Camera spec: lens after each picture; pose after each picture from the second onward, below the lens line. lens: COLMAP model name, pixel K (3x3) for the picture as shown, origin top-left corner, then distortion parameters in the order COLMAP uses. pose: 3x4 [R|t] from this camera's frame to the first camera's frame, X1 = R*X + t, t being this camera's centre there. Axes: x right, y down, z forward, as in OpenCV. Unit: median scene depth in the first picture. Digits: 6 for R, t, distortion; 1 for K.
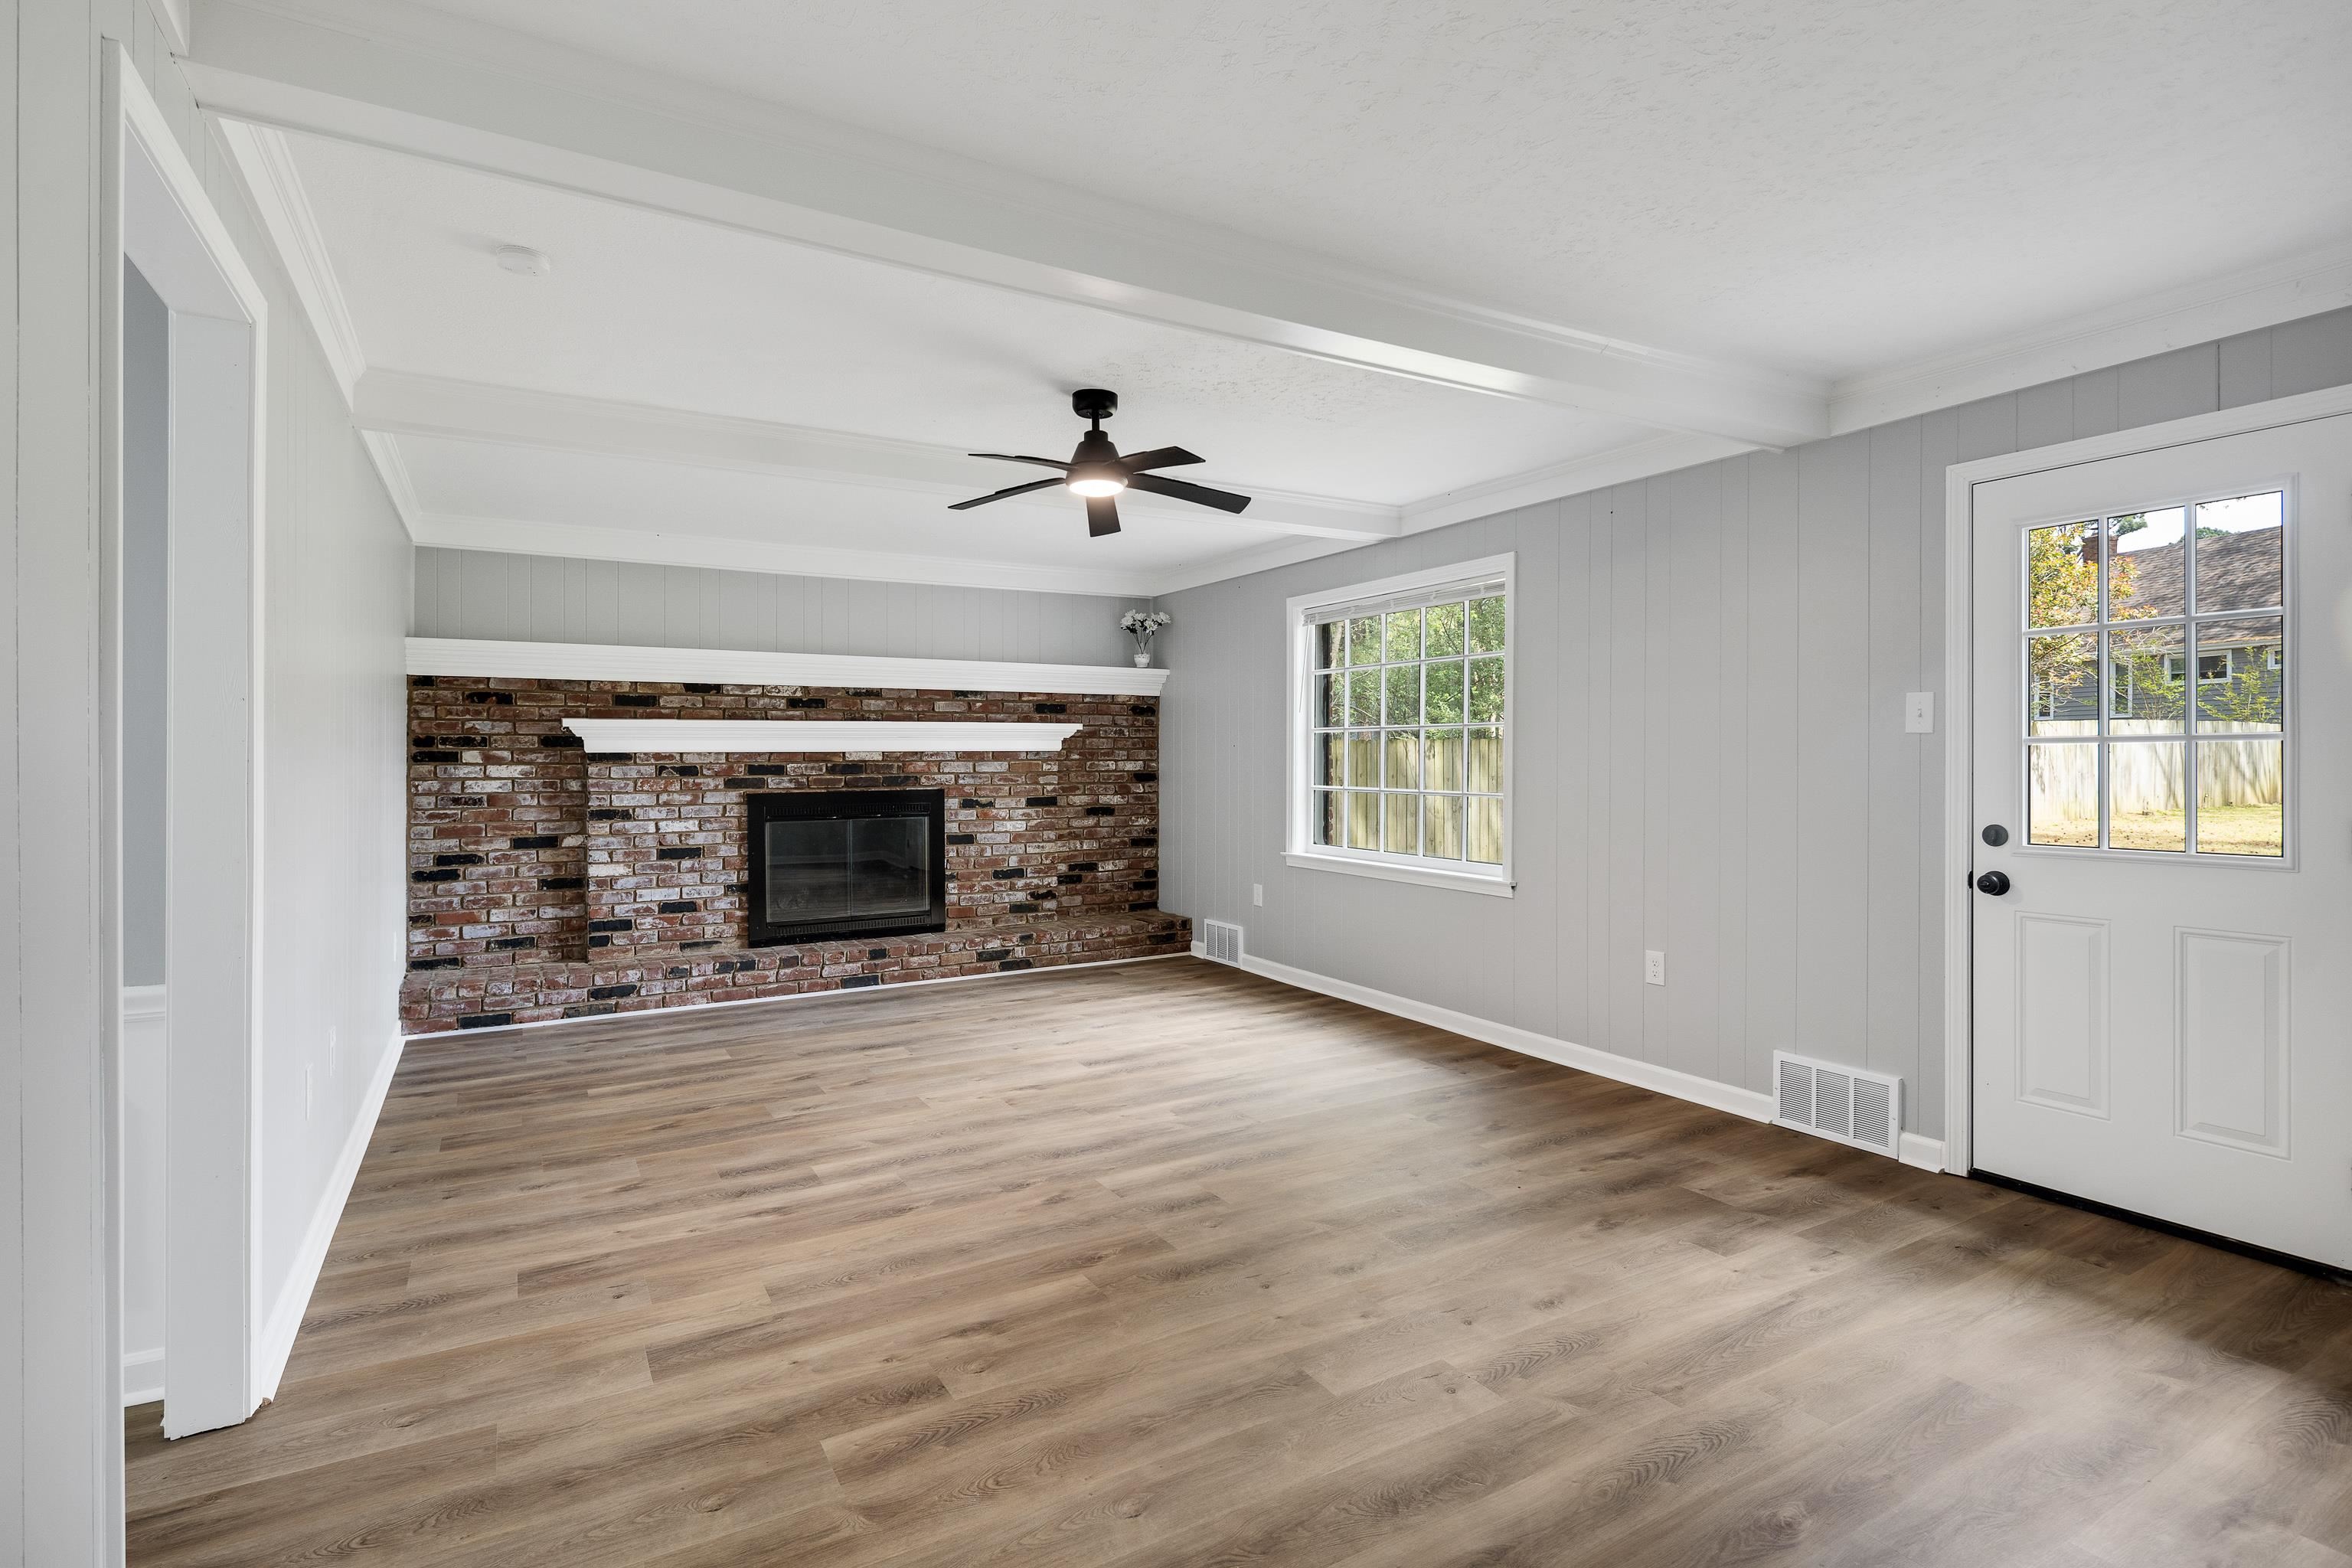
lens RADIAL K [[1142.7, 0, 1174.0], [0, 1142.7, 766.6], [0, 0, 1]] dist [-0.002345, -0.000877]
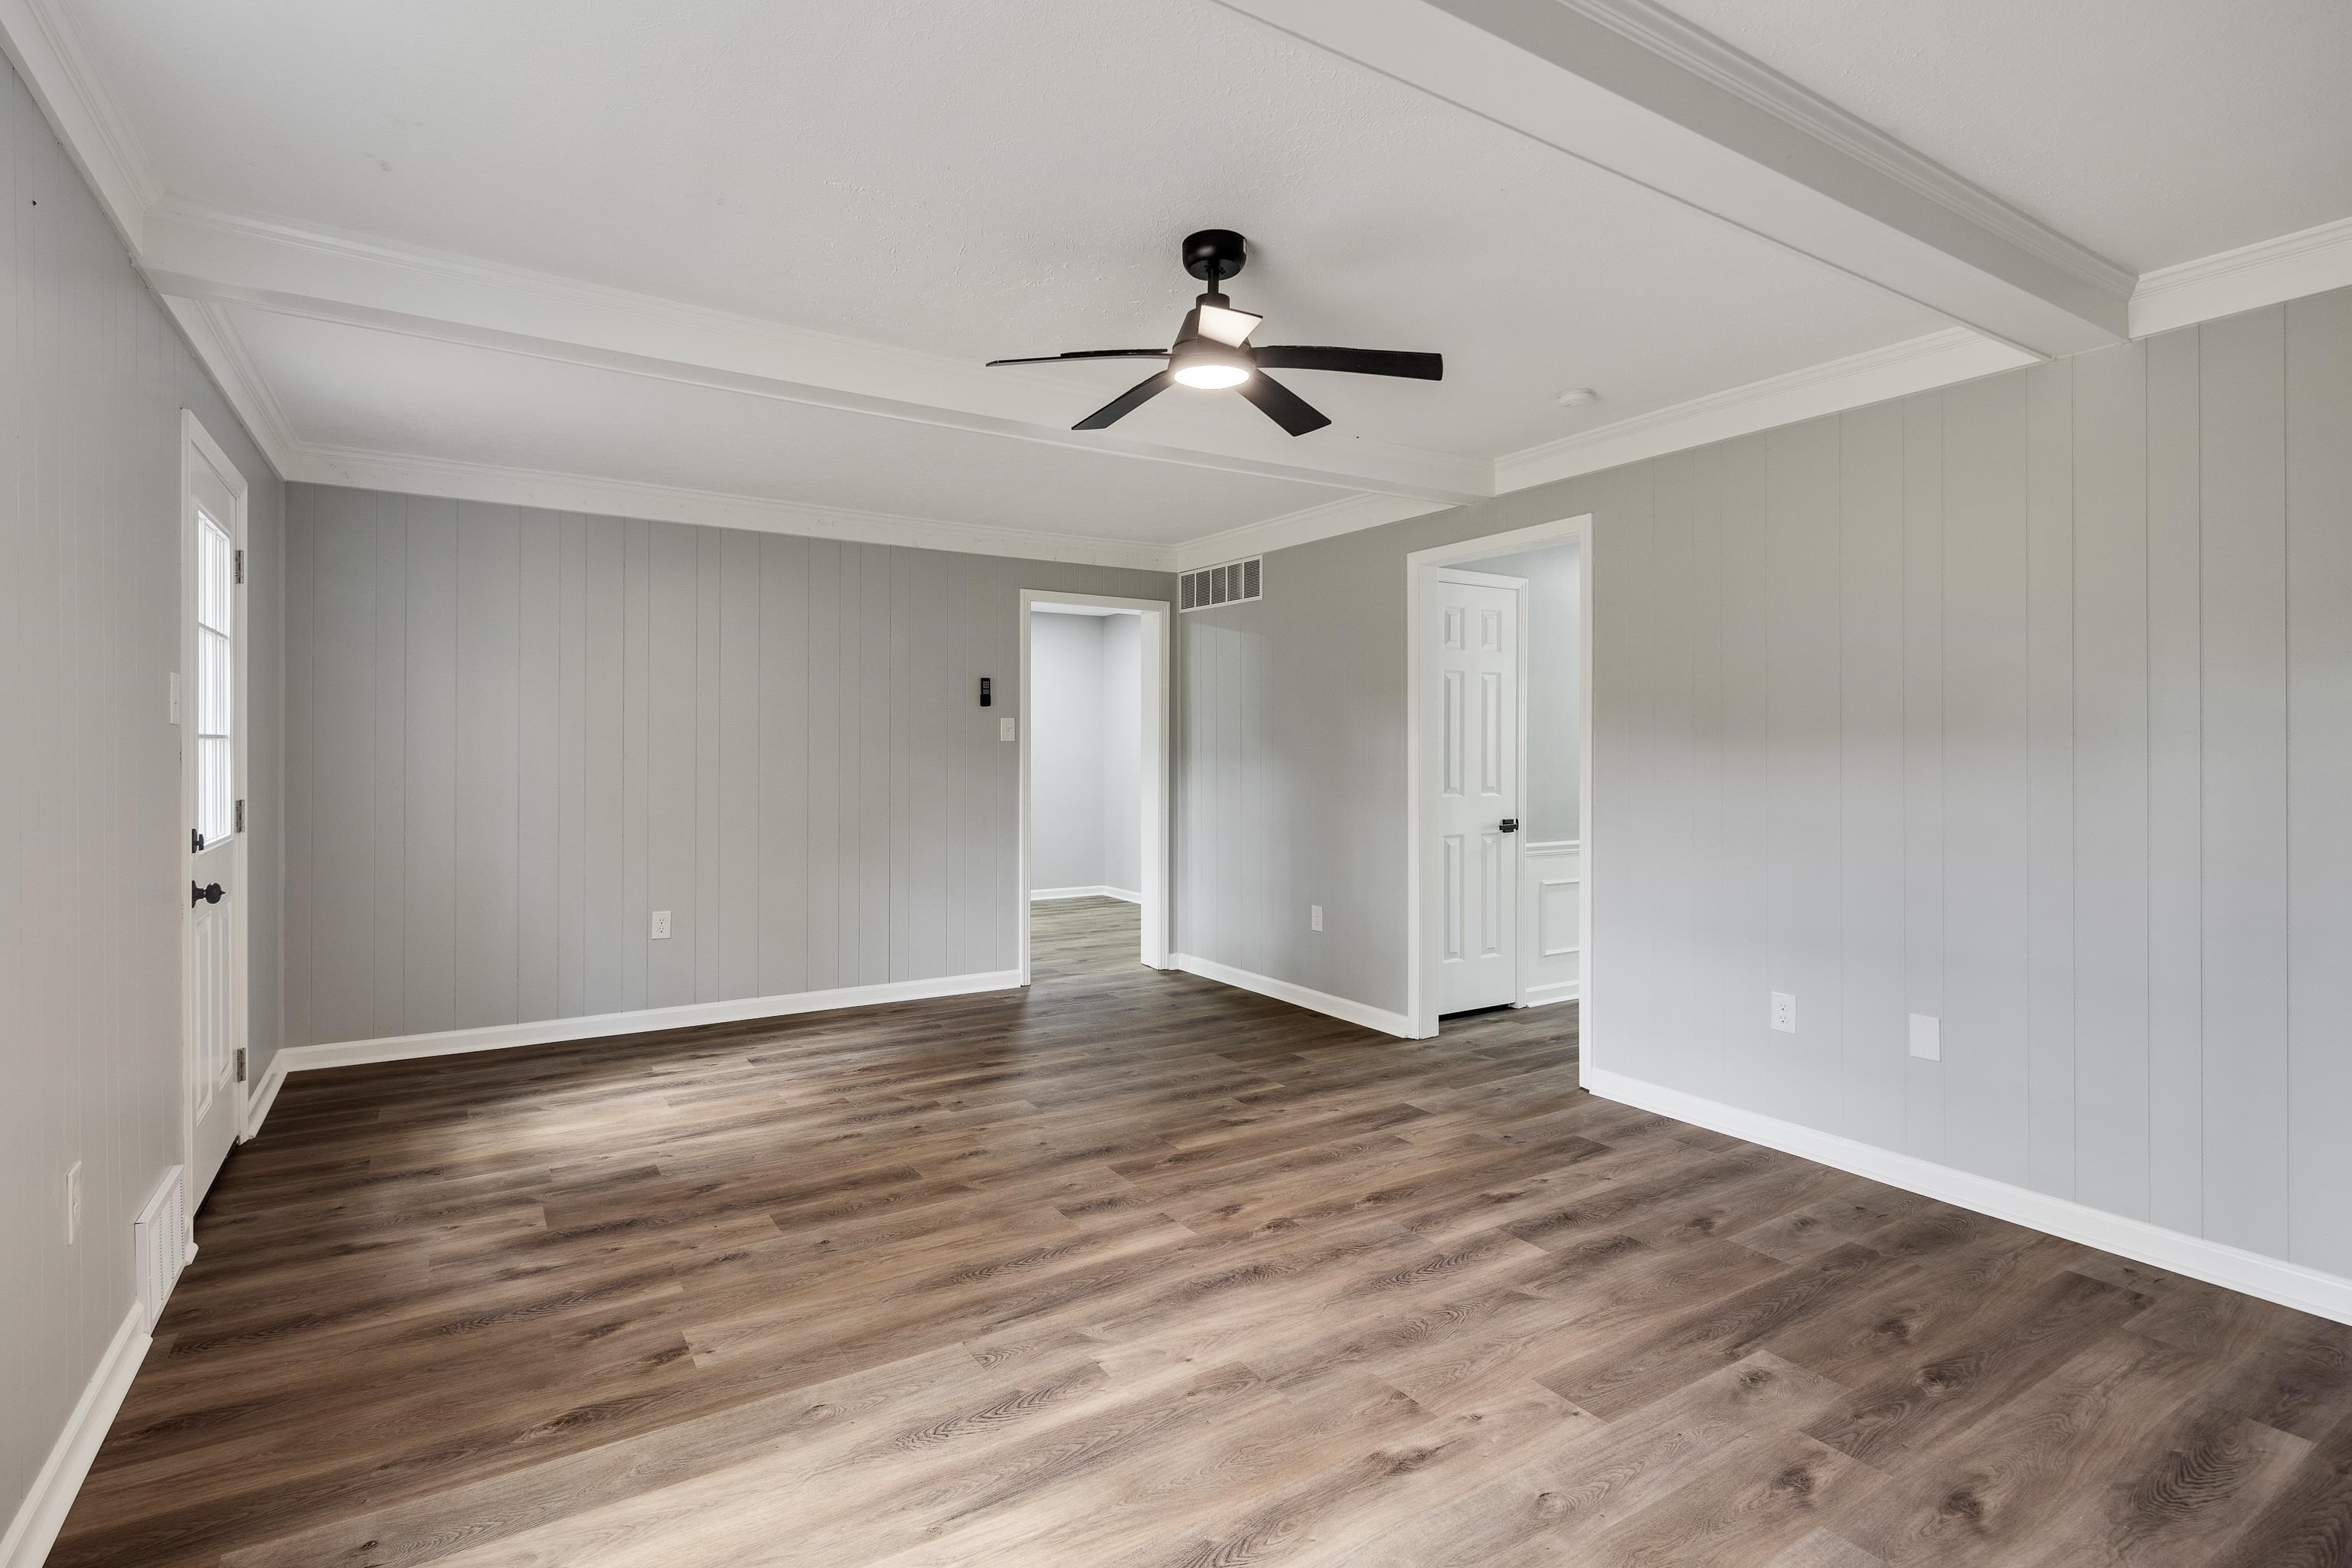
lens RADIAL K [[1142.7, 0, 1176.2], [0, 1142.7, 767.1], [0, 0, 1]] dist [-0.002345, -0.000877]
pose [[-0.999117, 0.000790, -0.042003, -0.017439], [-0.000094, 0.999779, 0.021038, -0.017348], [0.042010, 0.021024, -0.998896, 1.949663]]
